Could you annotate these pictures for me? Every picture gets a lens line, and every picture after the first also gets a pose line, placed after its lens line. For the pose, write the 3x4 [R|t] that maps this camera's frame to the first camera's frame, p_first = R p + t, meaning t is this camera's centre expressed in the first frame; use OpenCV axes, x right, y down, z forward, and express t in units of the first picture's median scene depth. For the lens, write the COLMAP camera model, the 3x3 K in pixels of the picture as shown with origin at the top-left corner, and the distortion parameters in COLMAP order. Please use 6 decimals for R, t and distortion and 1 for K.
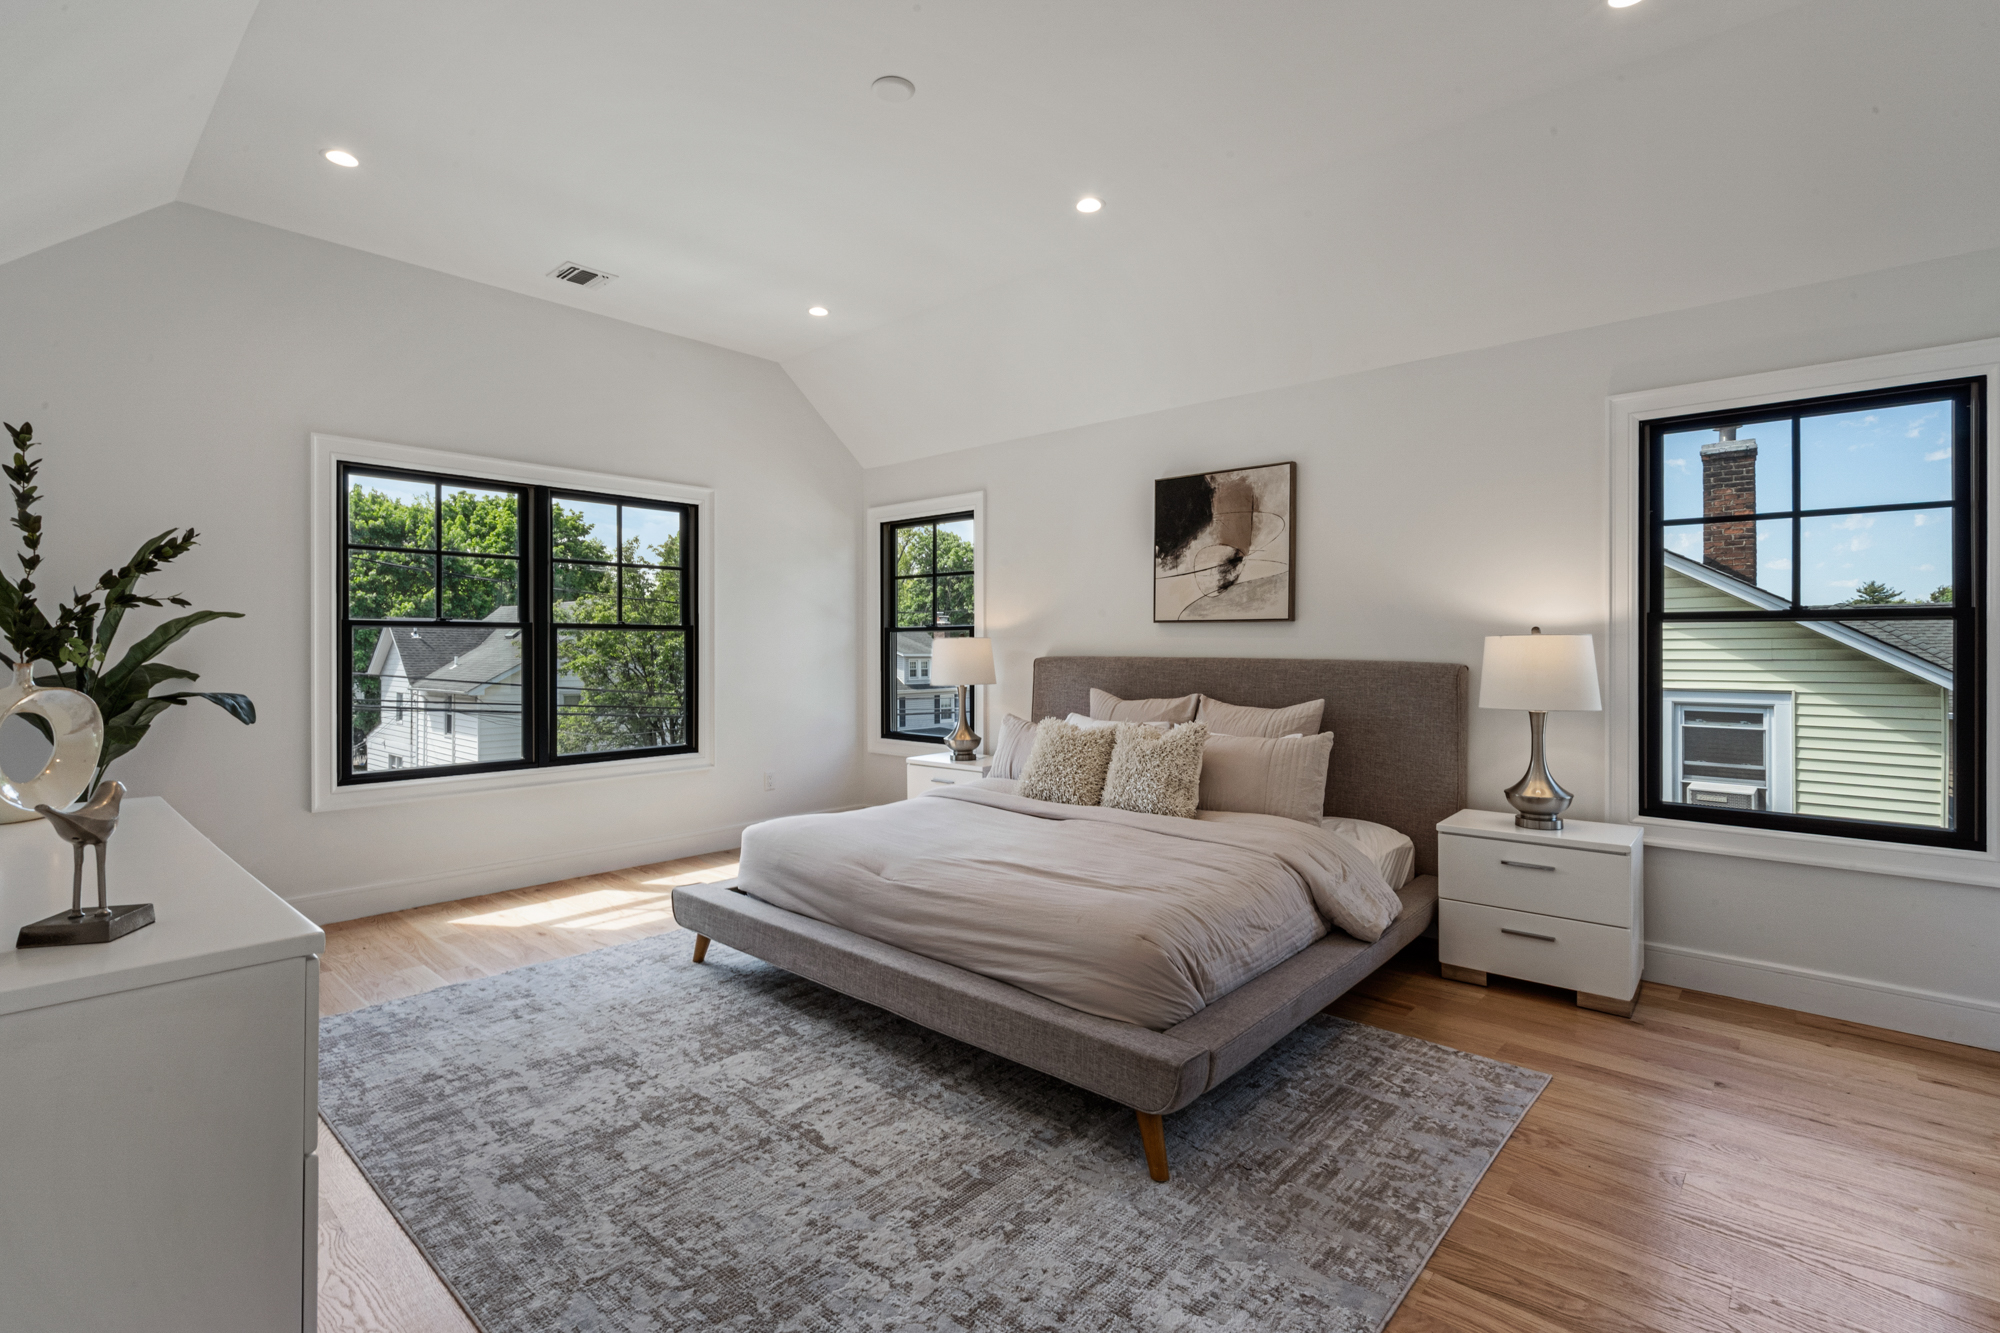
lens RADIAL K [[925.5, 0, 1000.9], [0, 925.5, 653.0], [0, 0, 1]] dist [0.013355, 0.000745]
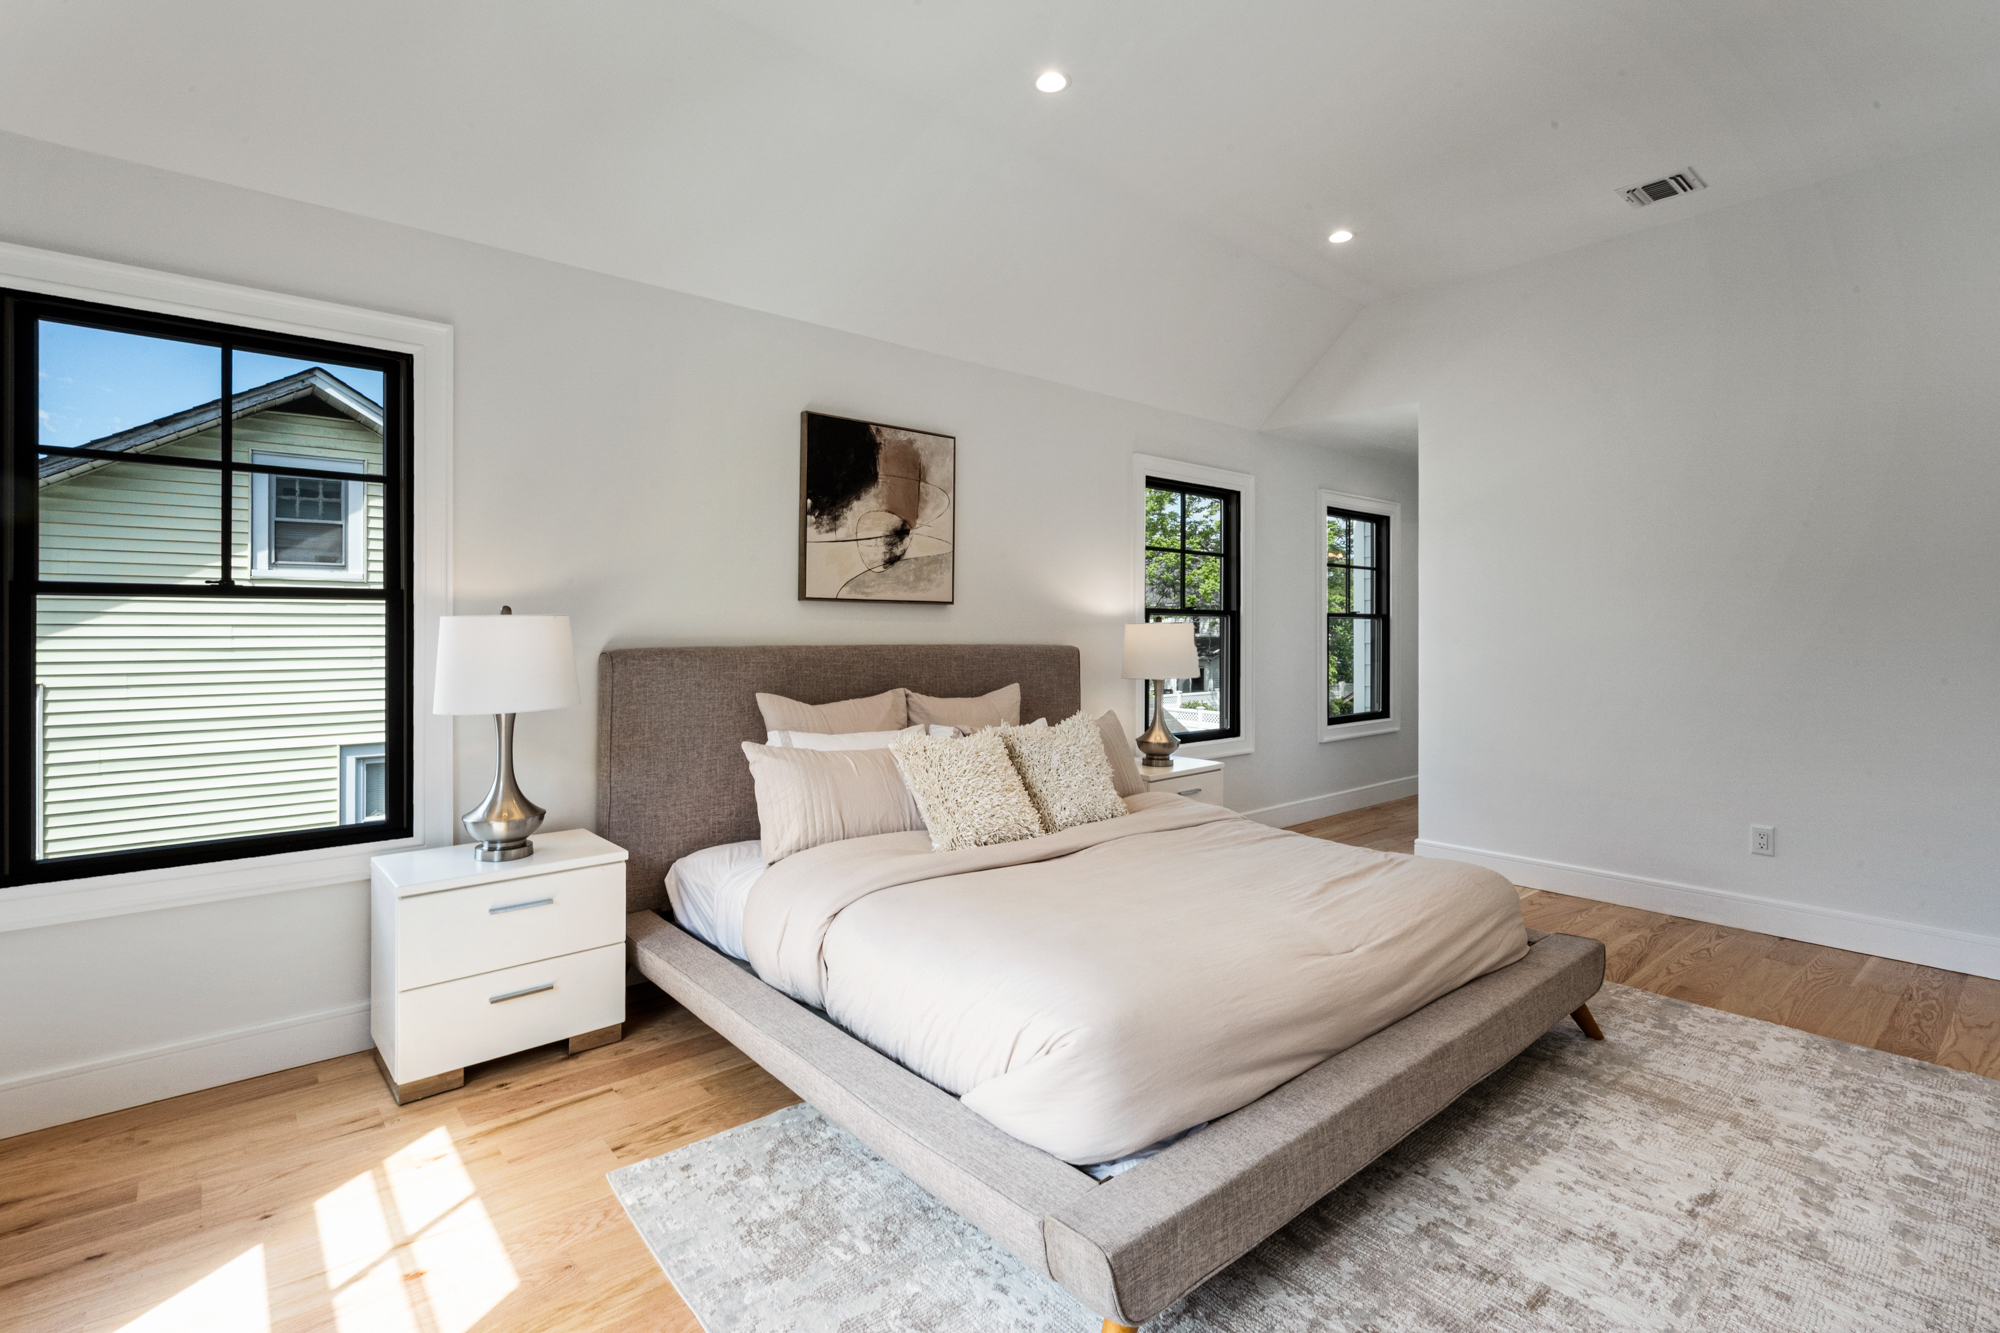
lens RADIAL K [[925.5, 0, 1000.5], [0, 925.5, 627.8], [0, 0, 1]] dist [0.013355, 0.000745]
pose [[0.125794, -0.002537, 0.992053, -0.594854], [0.006068, 0.999980, 0.001788, -0.011315], [-0.992038, 0.005795, 0.125806, 0.792727]]
